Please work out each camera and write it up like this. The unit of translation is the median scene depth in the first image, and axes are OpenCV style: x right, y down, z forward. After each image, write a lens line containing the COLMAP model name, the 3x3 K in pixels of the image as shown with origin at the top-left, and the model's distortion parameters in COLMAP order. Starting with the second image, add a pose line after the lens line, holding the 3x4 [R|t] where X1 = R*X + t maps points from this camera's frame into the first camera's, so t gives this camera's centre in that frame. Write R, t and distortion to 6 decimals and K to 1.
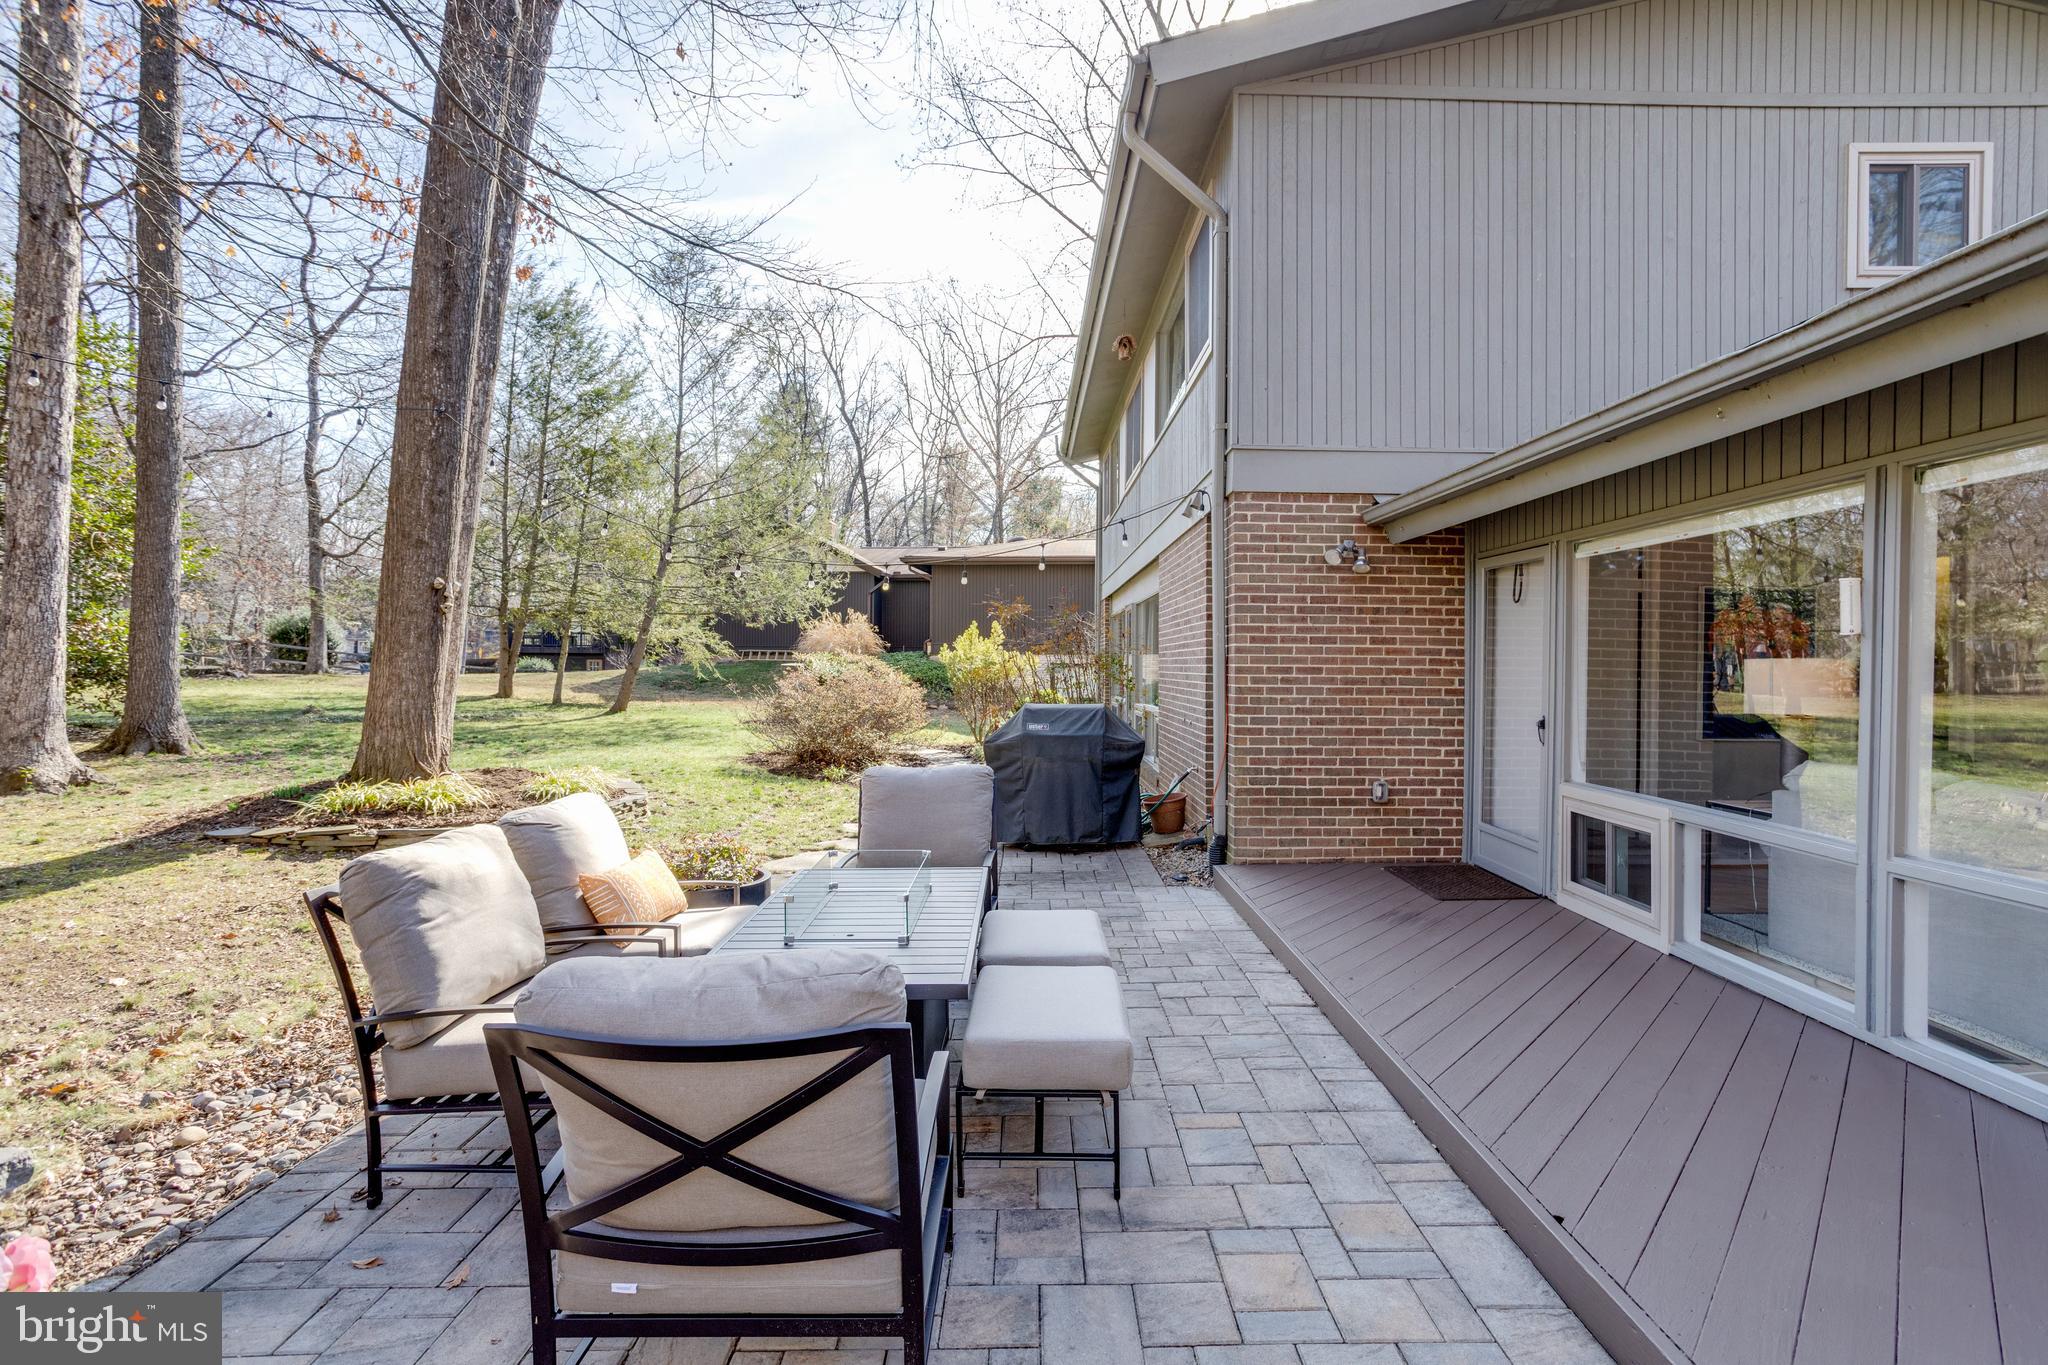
lens RADIAL K [[987.7, 0, 1037.6], [0, 987.7, 668.7], [0, 0, 1]] dist [0.017986, 0.002102]
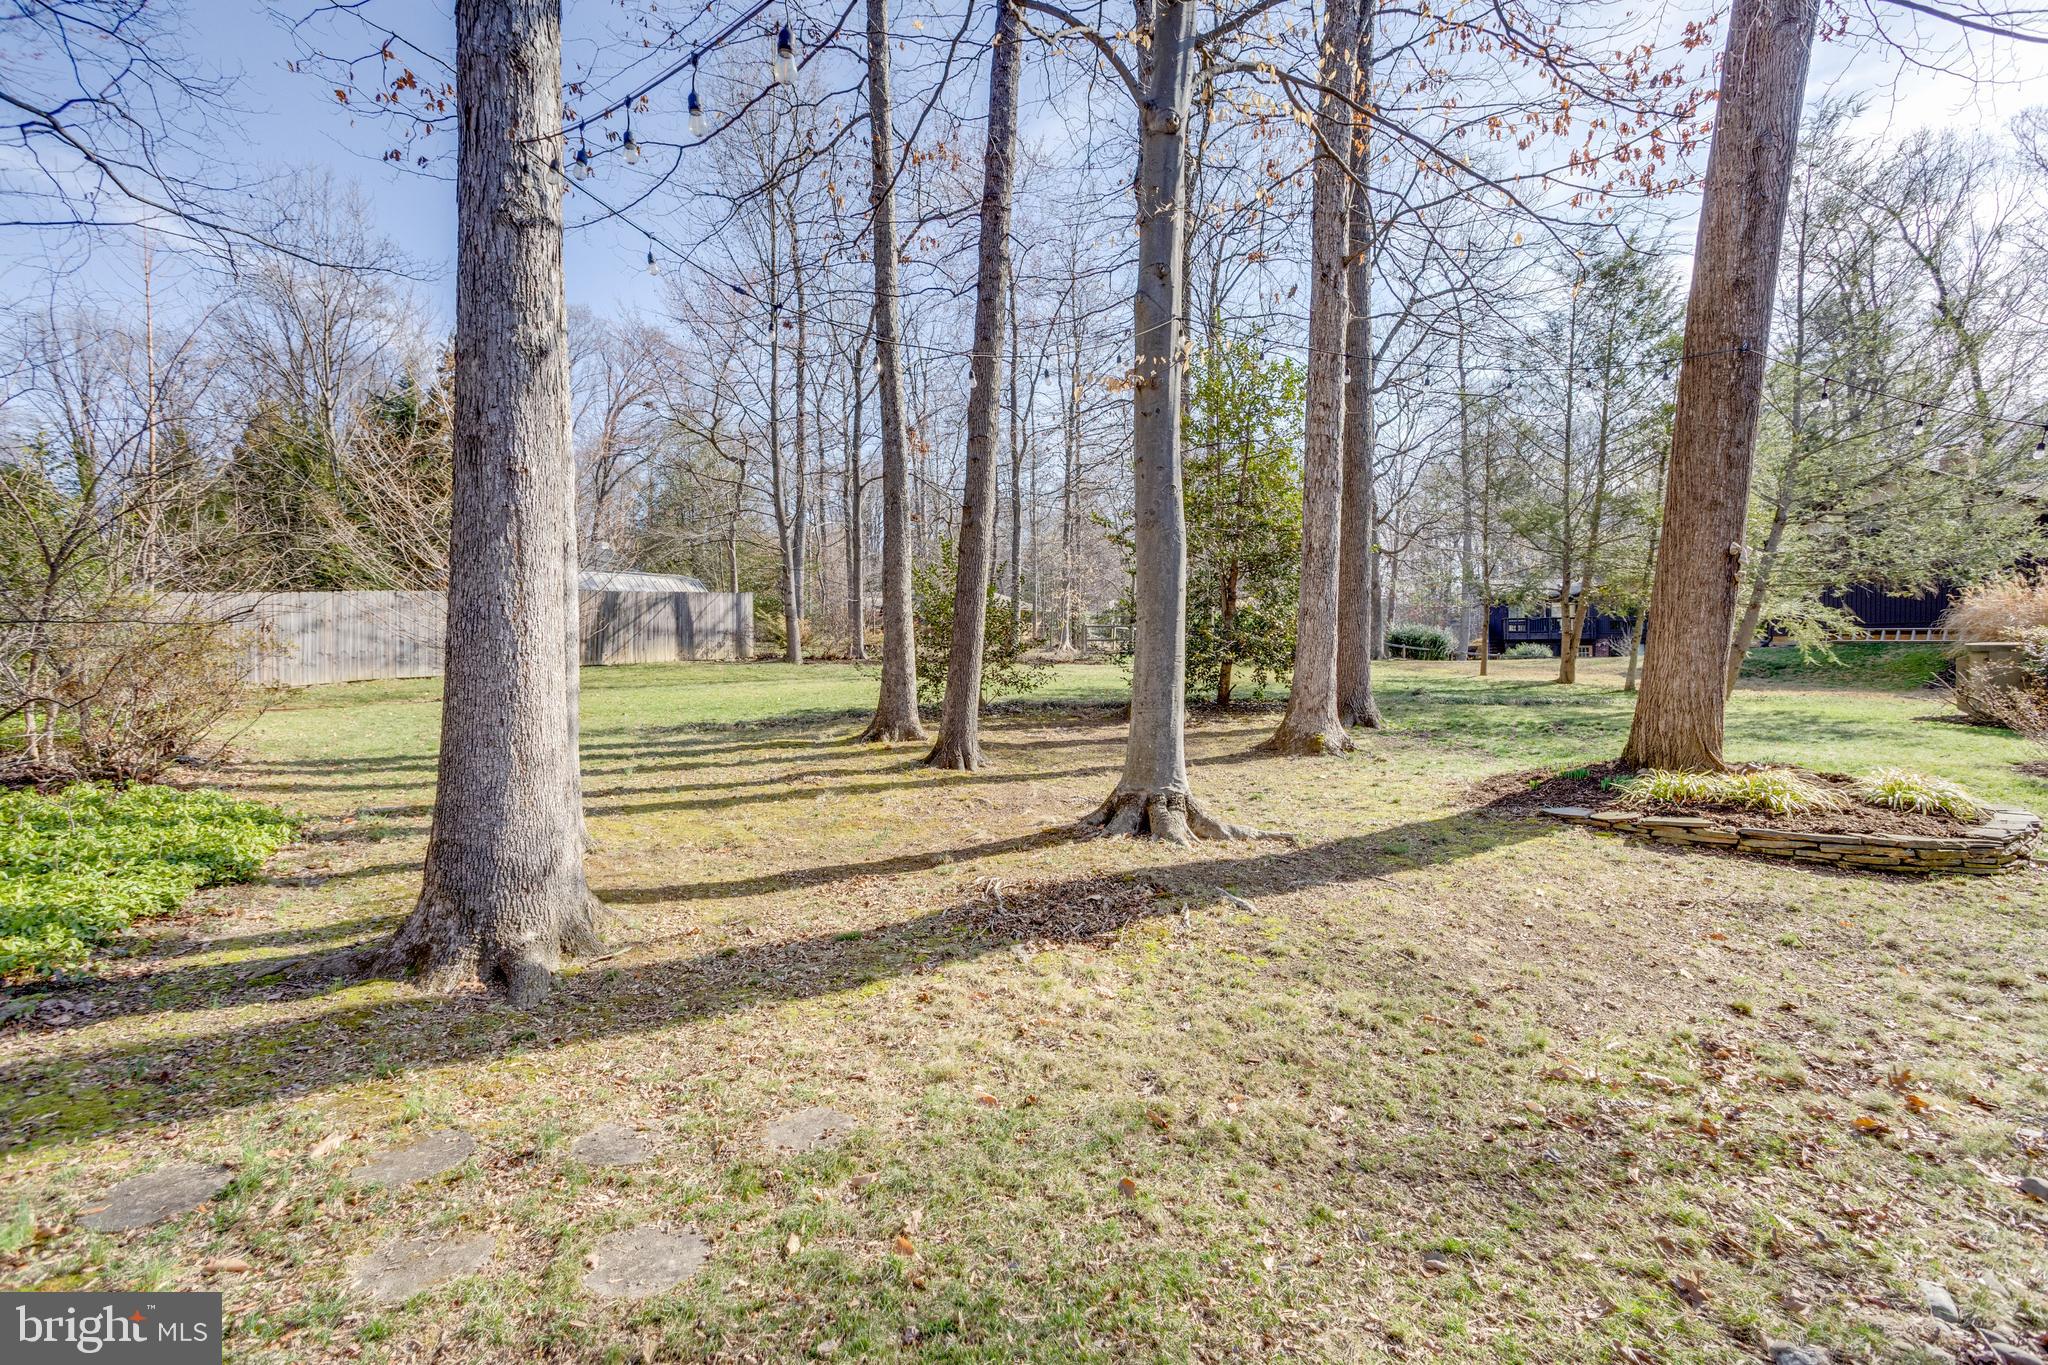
lens RADIAL K [[1015.3, 0, 1036.2], [0, 1015.3, 670.5], [0, 0, 1]] dist [-0.028131, 0.000892]
pose [[0.635277, 0.004259, -0.772272, -0.247292], [0.006289, 0.999923, 0.010688, 0.006335], [0.772259, -0.011646, 0.635202, -0.024657]]
